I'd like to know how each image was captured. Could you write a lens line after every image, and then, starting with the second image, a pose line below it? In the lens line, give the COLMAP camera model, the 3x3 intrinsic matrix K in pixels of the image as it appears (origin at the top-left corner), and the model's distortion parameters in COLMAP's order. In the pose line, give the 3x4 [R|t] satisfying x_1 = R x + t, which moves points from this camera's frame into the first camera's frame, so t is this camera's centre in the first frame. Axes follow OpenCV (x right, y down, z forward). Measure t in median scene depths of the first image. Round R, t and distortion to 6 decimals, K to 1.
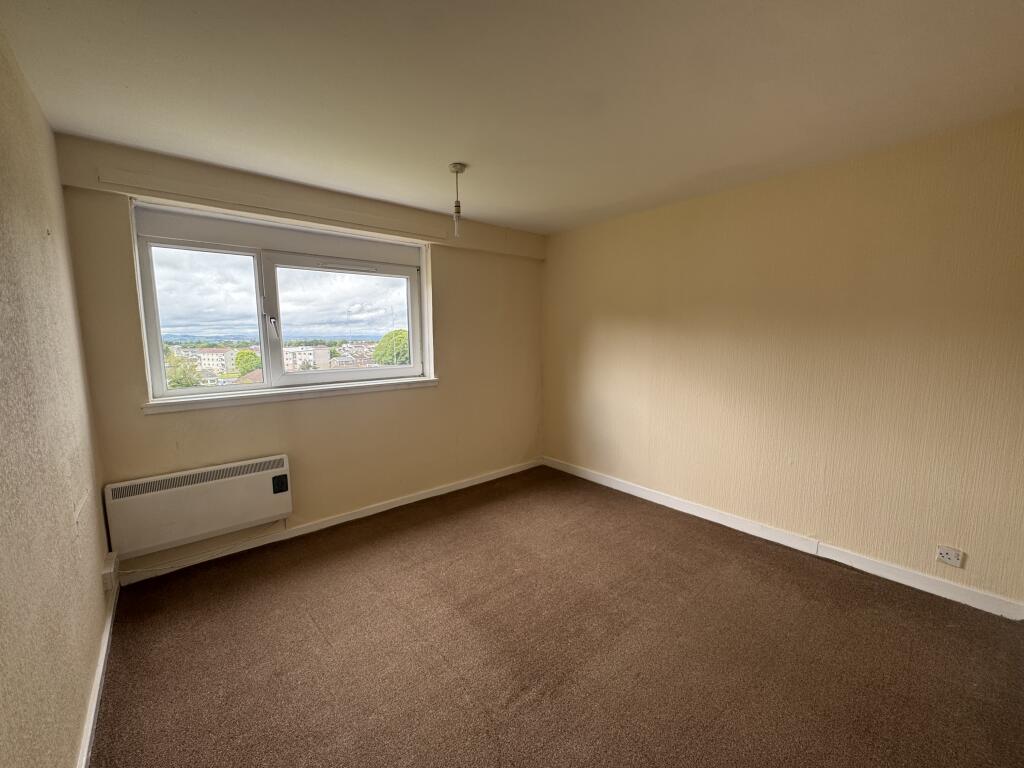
lens RADIAL K [[411.5, 0, 512.0], [0, 411.5, 384.0], [0, 0, 1]] dist [-0.000248, 0.000063]
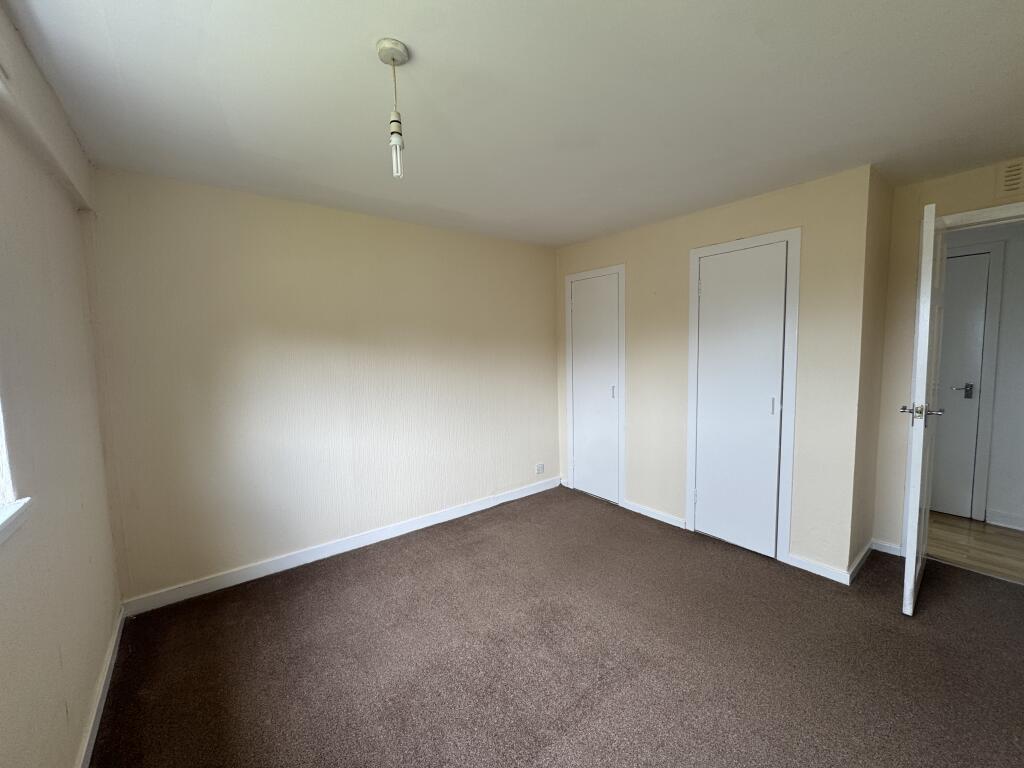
lens RADIAL K [[411.5, 0, 512.0], [0, 411.5, 384.0], [0, 0, 1]] dist [-0.000248, 0.000063]
pose [[0.053486, -0.088432, 0.994645, -0.693849], [0.136868, 0.987319, 0.080421, -0.116281], [-0.989144, 0.131833, 0.064911, 0.848489]]
